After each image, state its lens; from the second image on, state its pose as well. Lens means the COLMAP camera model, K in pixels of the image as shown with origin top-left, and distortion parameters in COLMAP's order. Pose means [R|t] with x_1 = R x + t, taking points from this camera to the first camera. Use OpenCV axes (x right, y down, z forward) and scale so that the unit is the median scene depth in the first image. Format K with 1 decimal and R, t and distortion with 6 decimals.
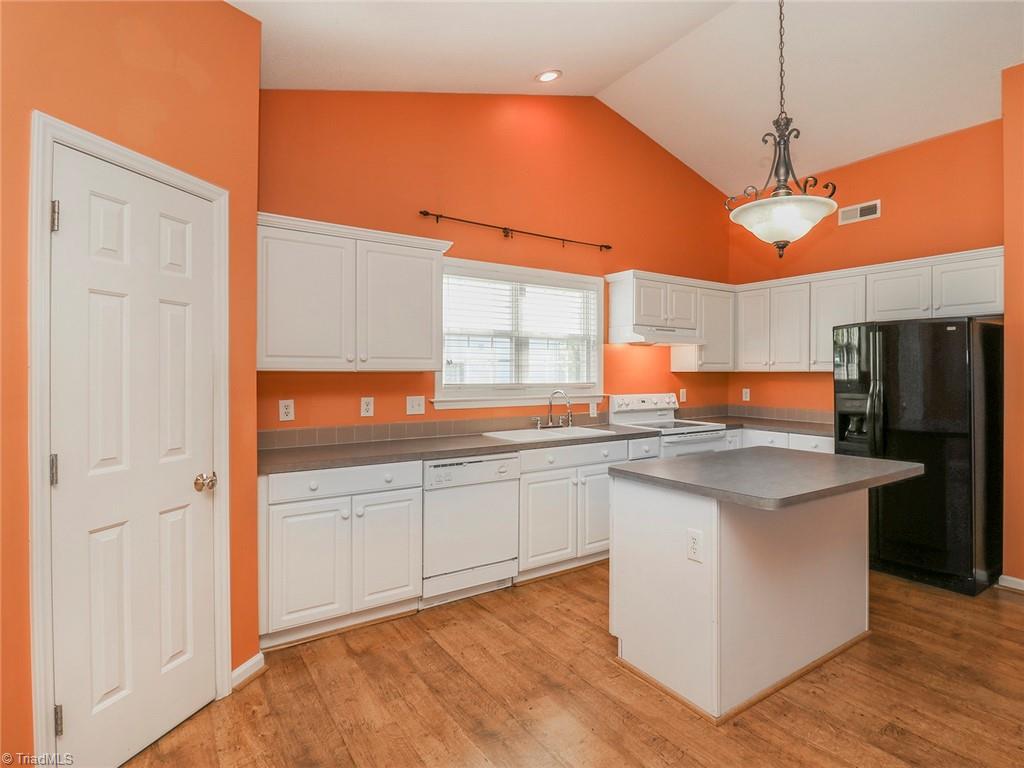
lens RADIAL K [[543.0, 0, 573.0], [0, 543.0, 373.2], [0, 0, 1]] dist [-0.000860, -0.008874]
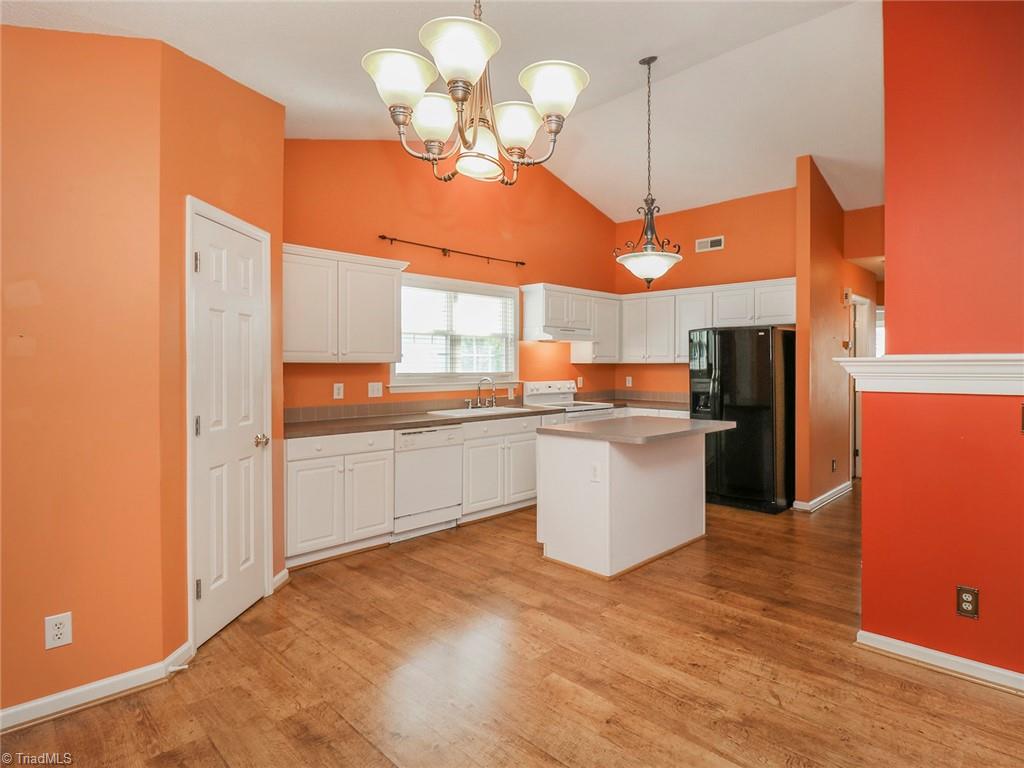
lens RADIAL K [[551.1, 0, 569.2], [0, 551.1, 367.7], [0, 0, 1]] dist [-0.001025, -0.000940]
pose [[0.980830, -0.001922, 0.194854, -0.105928], [0.001067, 0.999989, 0.004494, 0.003011], [-0.194860, -0.004200, 0.980822, -0.364068]]
